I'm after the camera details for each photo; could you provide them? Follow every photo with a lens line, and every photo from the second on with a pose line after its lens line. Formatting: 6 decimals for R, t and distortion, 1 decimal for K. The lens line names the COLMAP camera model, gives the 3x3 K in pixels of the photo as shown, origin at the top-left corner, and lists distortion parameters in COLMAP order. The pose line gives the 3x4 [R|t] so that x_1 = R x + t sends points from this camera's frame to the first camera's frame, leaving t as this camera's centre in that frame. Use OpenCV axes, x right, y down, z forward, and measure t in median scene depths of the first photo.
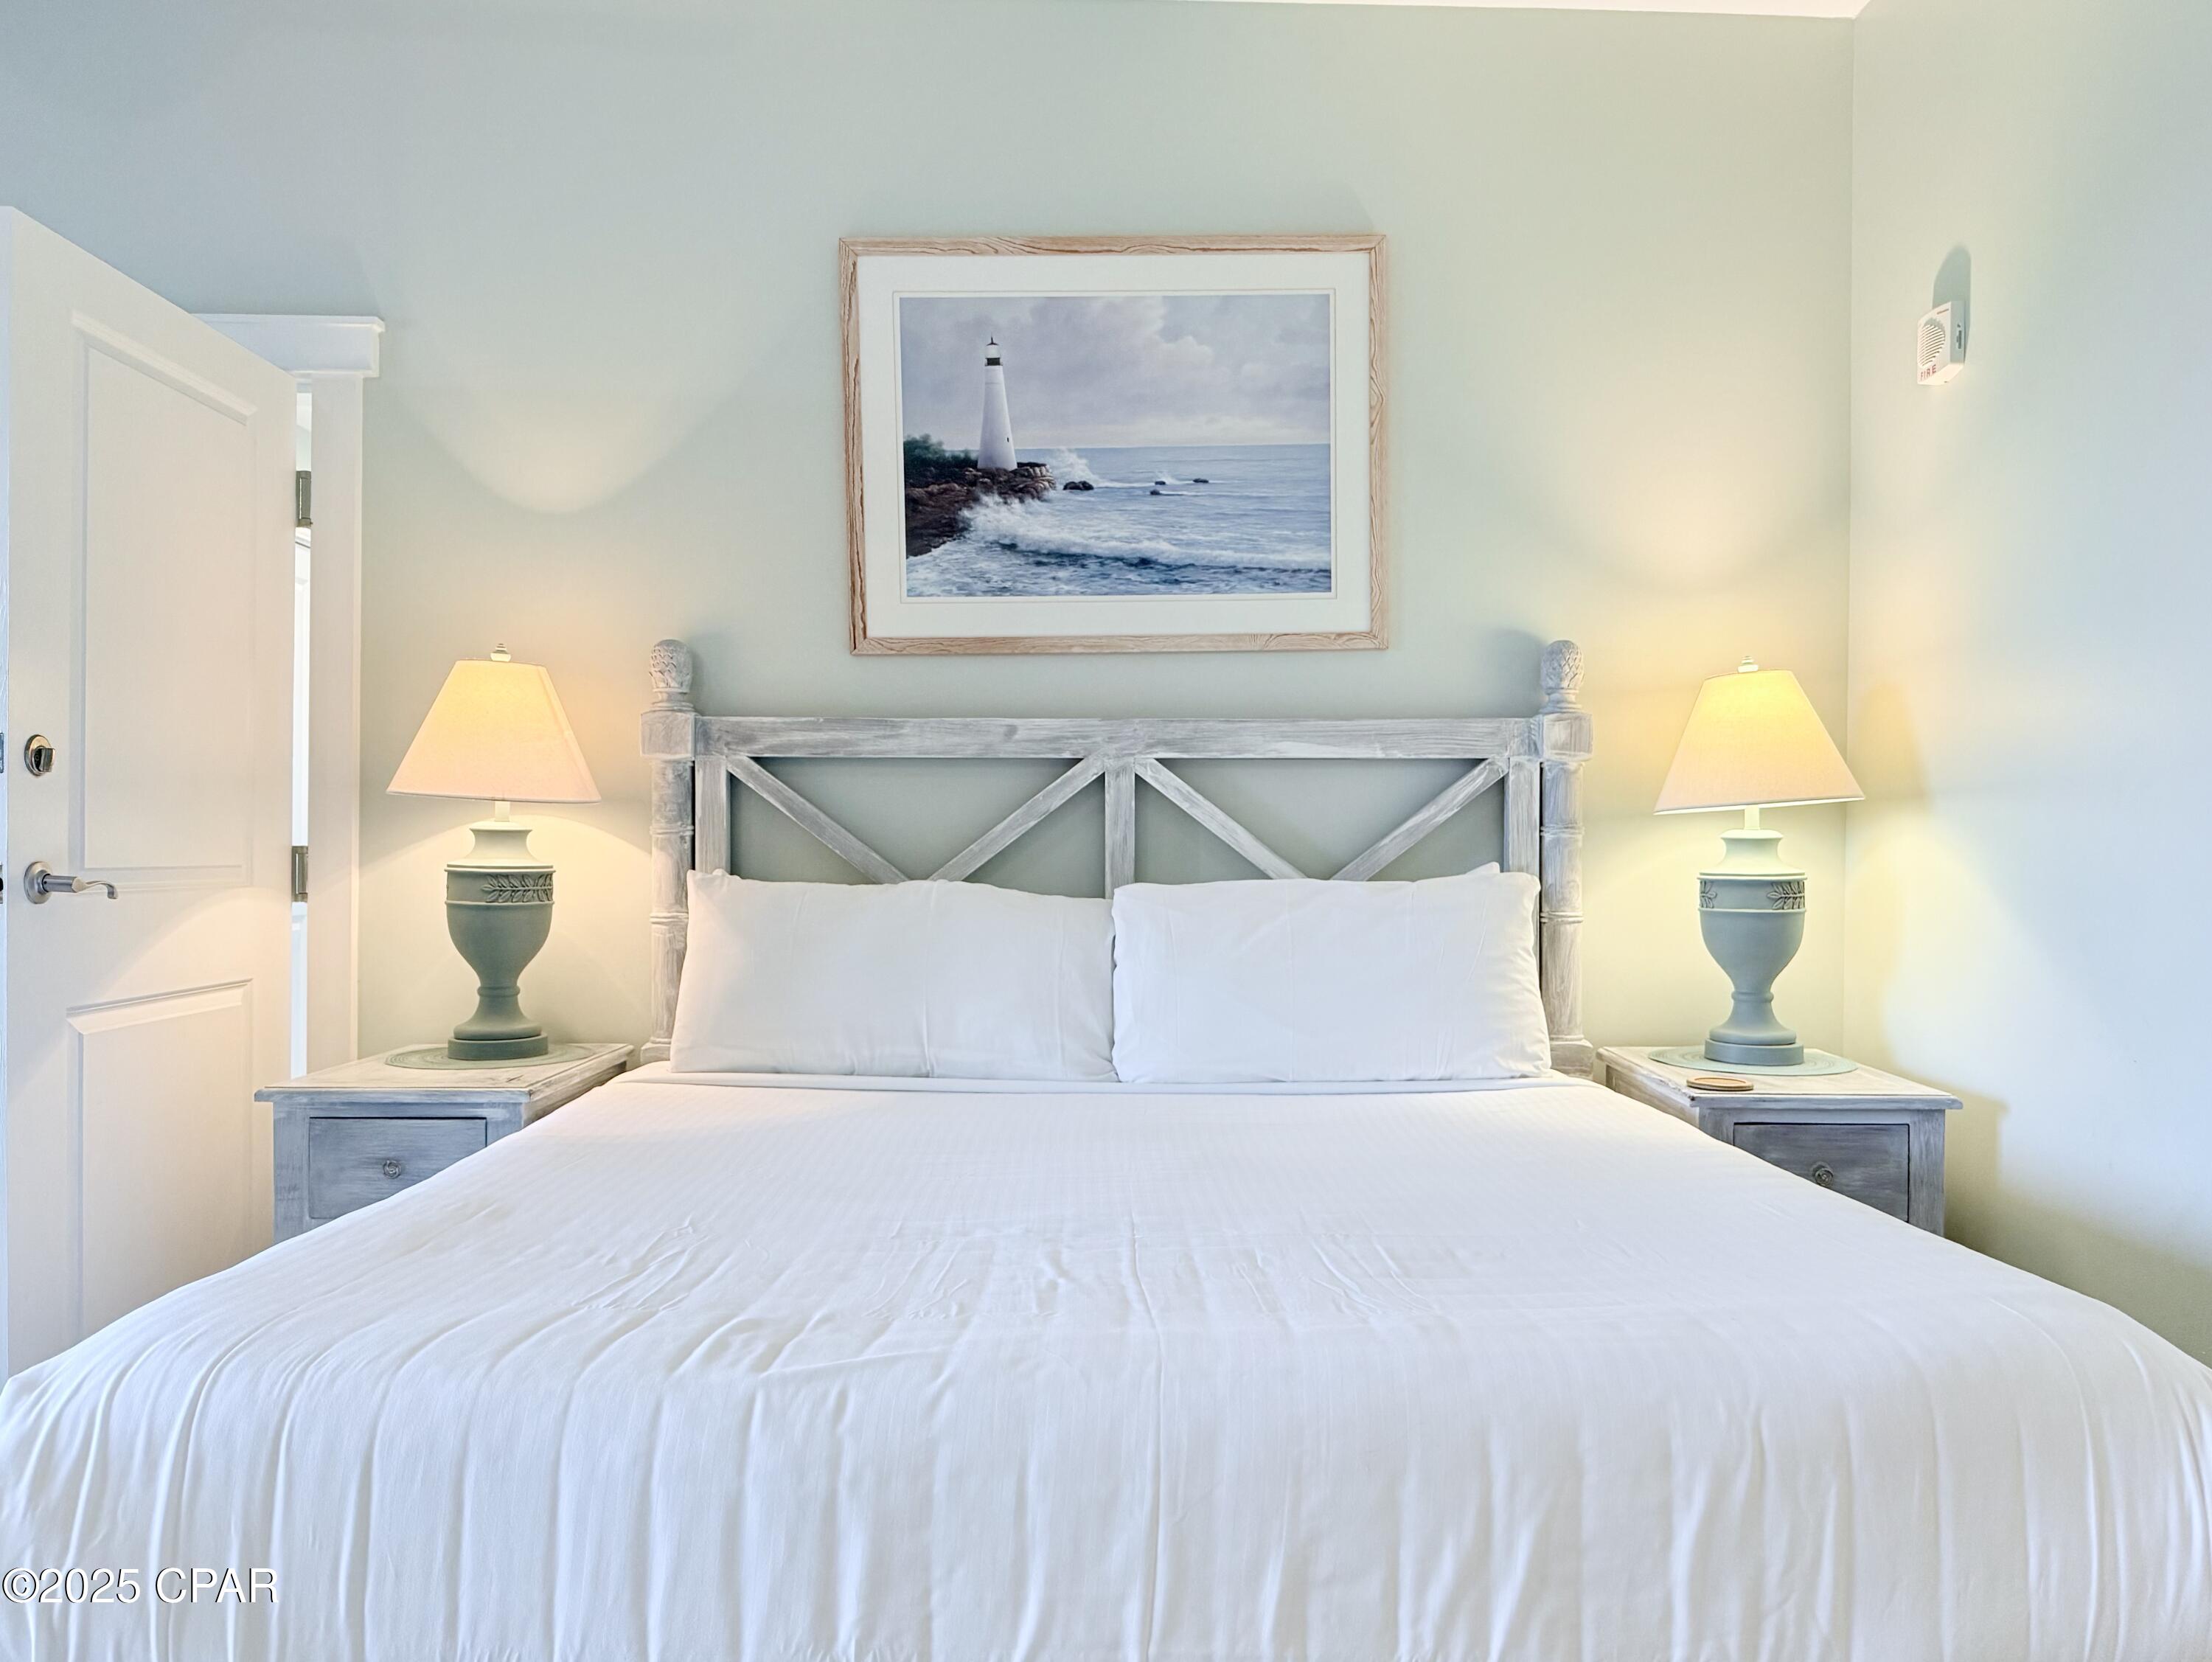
lens RADIAL K [[1647.4, 0, 1151.1], [0, 1647.4, 867.5], [0, 0, 1]] dist [0.066857, -0.010557]
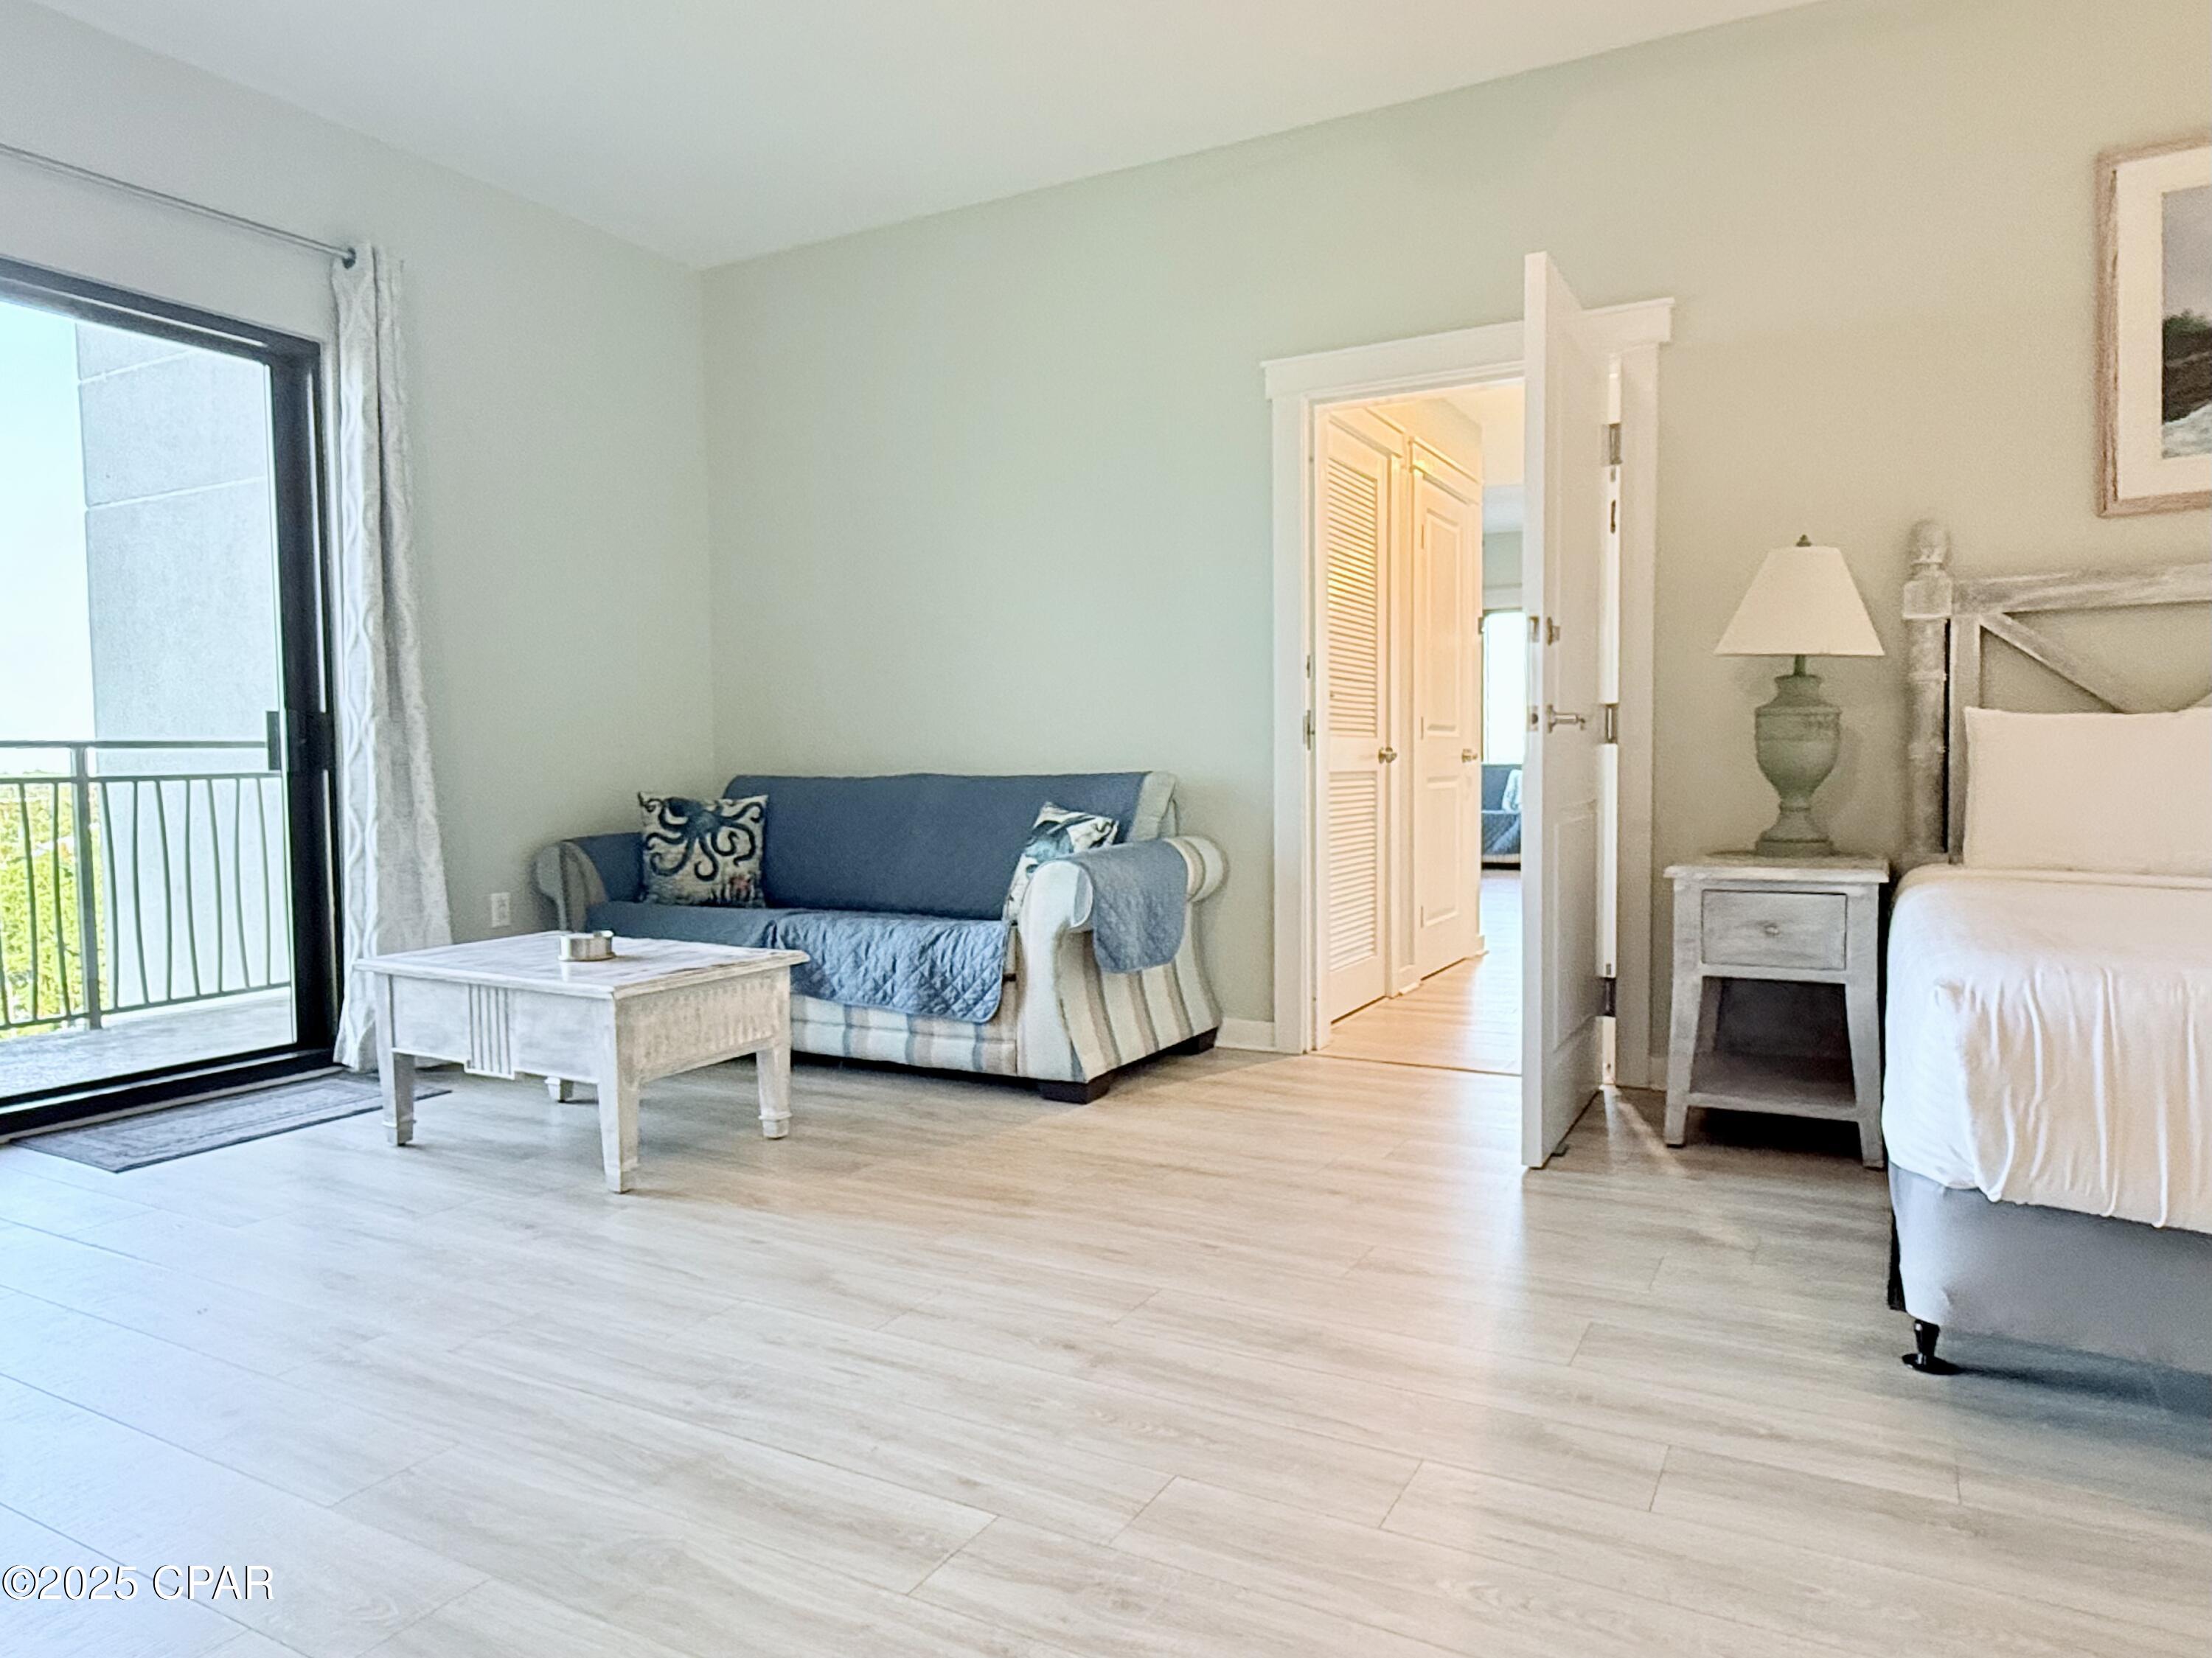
lens RADIAL K [[1399.6, 0, 1115.4], [0, 1399.6, 834.8], [0, 0, 1]] dist [-0.002792, 0.001392]
pose [[0.867742, 0.005464, -0.496984, -0.291173], [0.012411, 0.999390, 0.032657, 0.051118], [0.496859, -0.034506, 0.867145, -0.183447]]
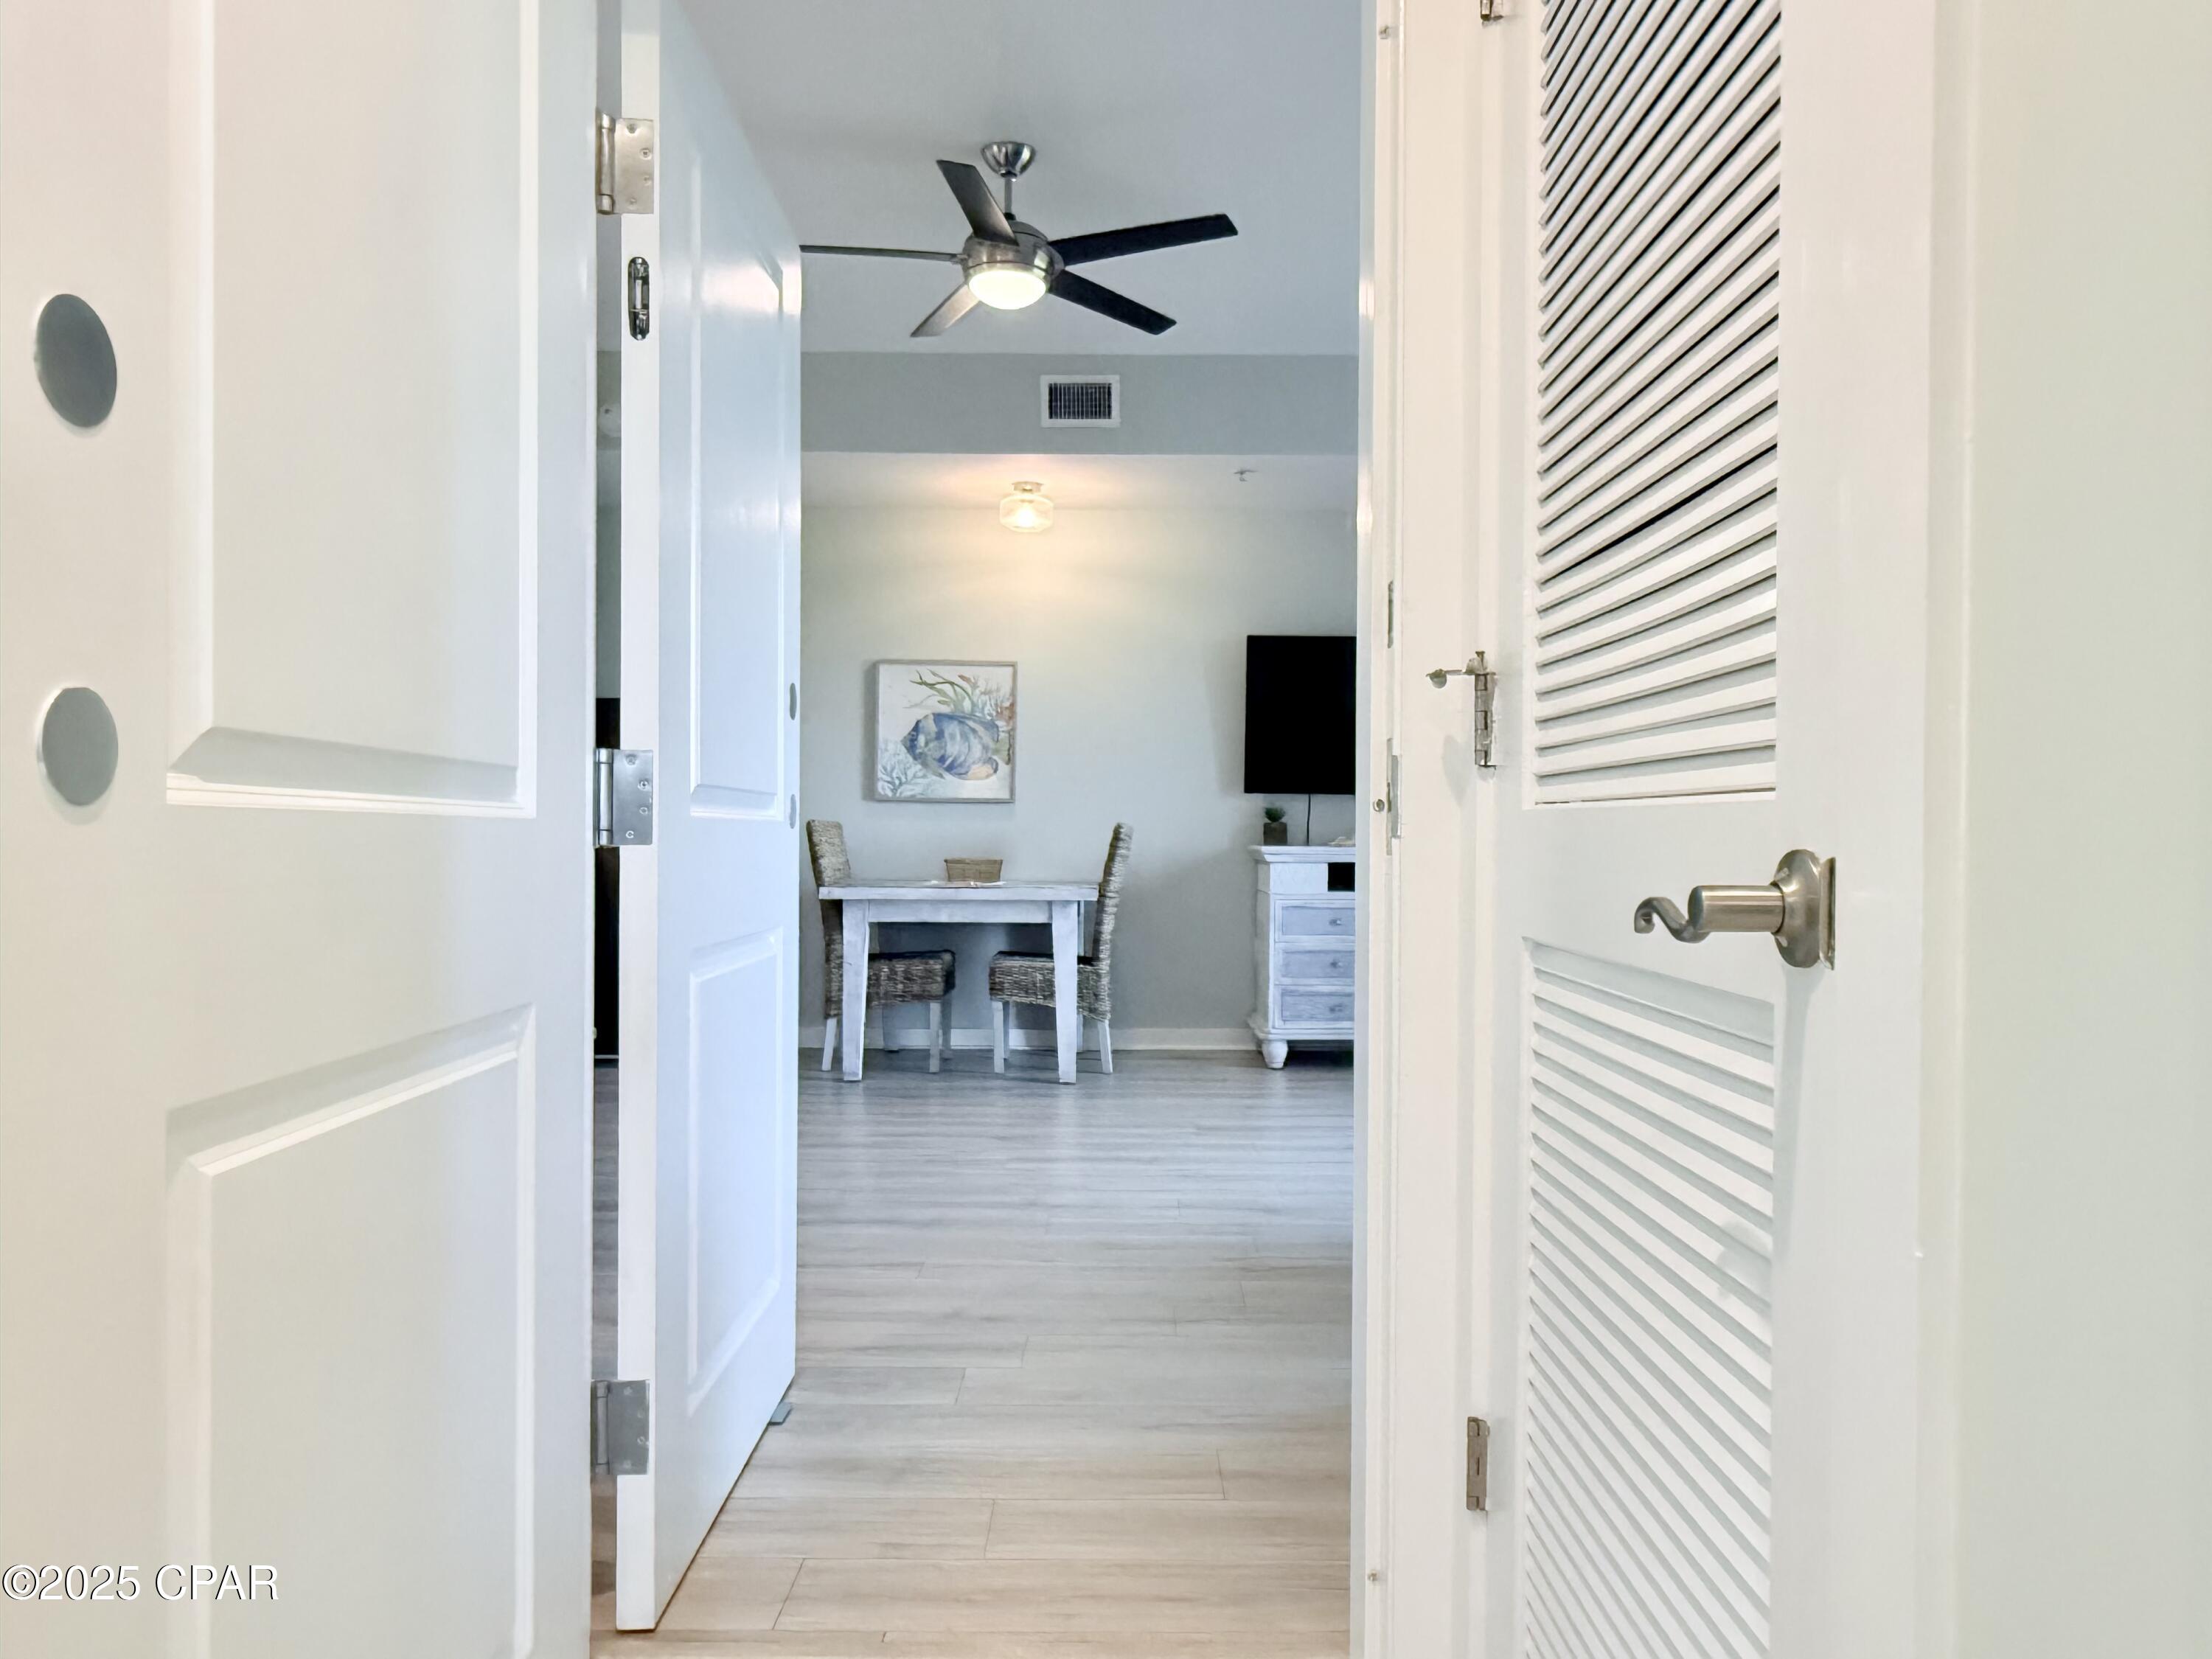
lens RADIAL K [[1585.4, 0, 1106.6], [0, 1585.4, 827.4], [0, 0, 1]] dist [-0.009206, 0.000330]
pose [[-0.999384, -0.017231, 0.030577, -0.695022], [-0.016818, 0.999765, 0.013684, 0.002615], [-0.030806, 0.013161, -0.999439, 1.546506]]
